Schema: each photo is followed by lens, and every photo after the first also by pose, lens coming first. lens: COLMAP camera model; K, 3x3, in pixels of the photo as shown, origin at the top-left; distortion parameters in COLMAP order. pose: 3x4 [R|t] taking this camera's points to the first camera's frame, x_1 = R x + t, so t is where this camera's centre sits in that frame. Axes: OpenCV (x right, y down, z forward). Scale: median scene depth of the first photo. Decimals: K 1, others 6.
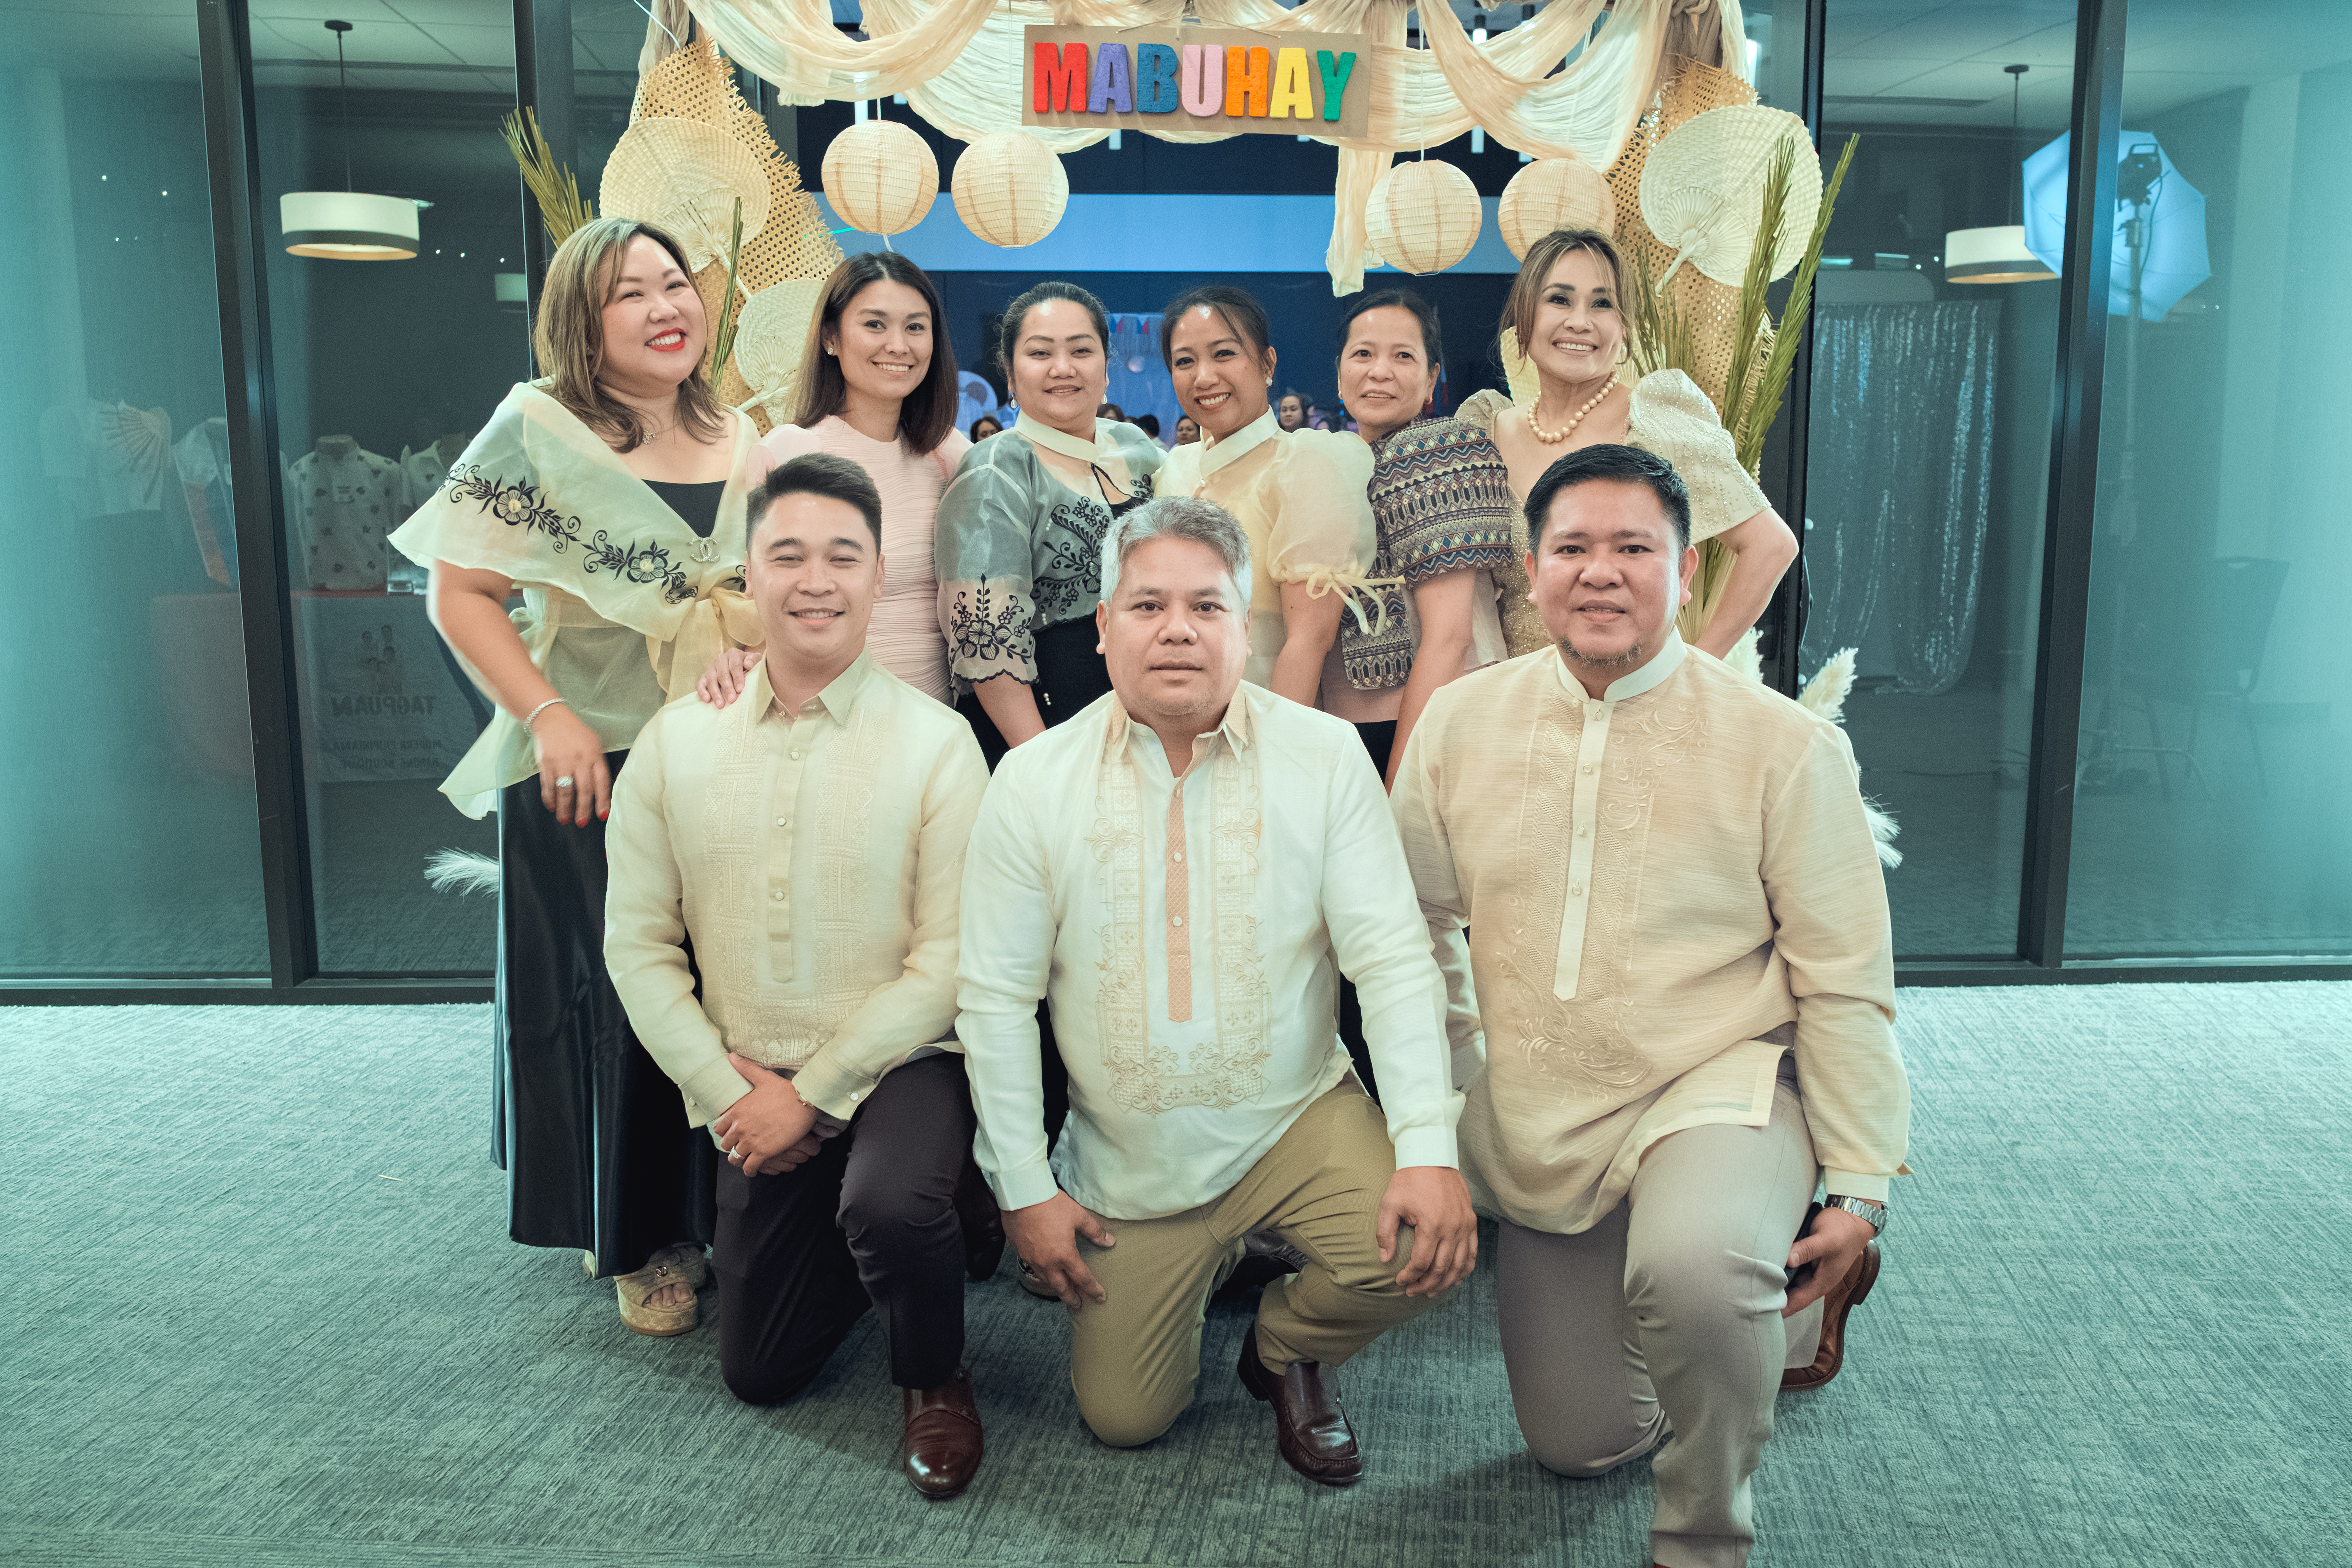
lens RADIAL K [[1688.3, 0, 1176.0], [0, 1688.3, 784.0], [0, 0, 1]] dist [-0.036660, -0.002400]
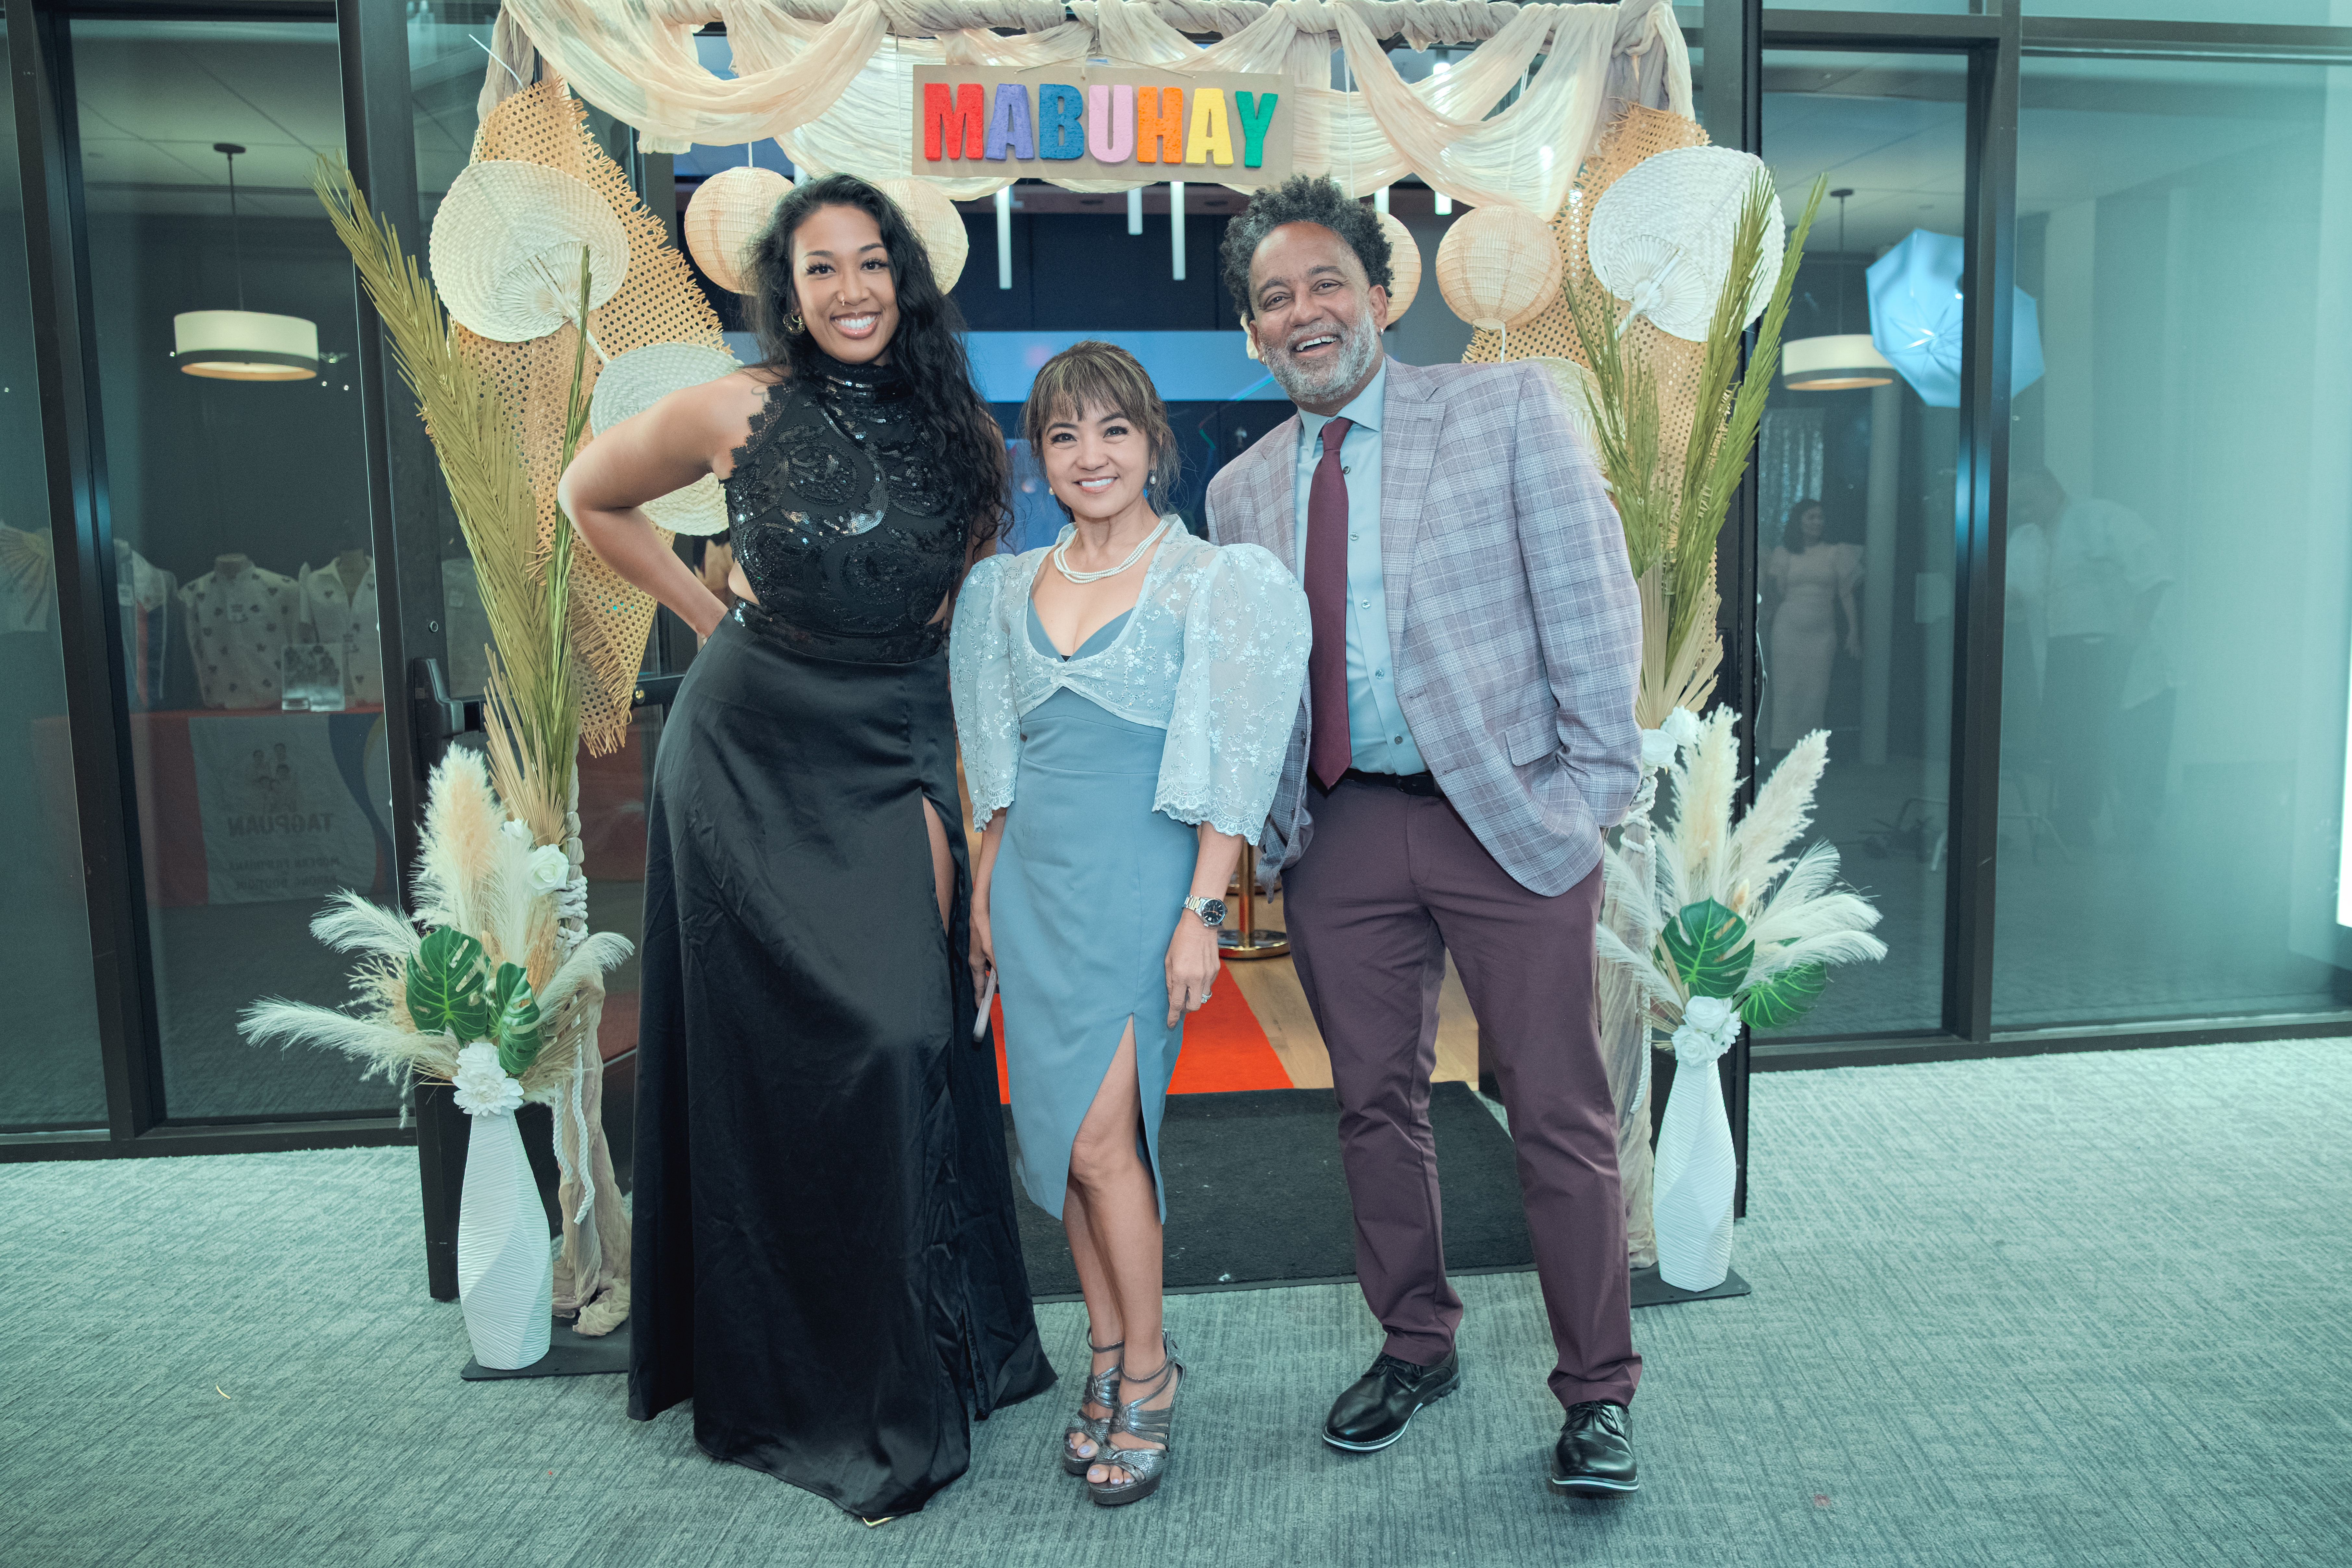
lens RADIAL K [[1471.6, 0, 1176.0], [0, 1471.6, 784.0], [0, 0, 1]] dist [-0.027402, 0.001557]
pose [[0.996856, -0.028008, 0.074118, -0.017025], [0.031958, 0.998102, -0.052643, -0.016648], [-0.072503, 0.054846, 0.995859, 0.209741]]
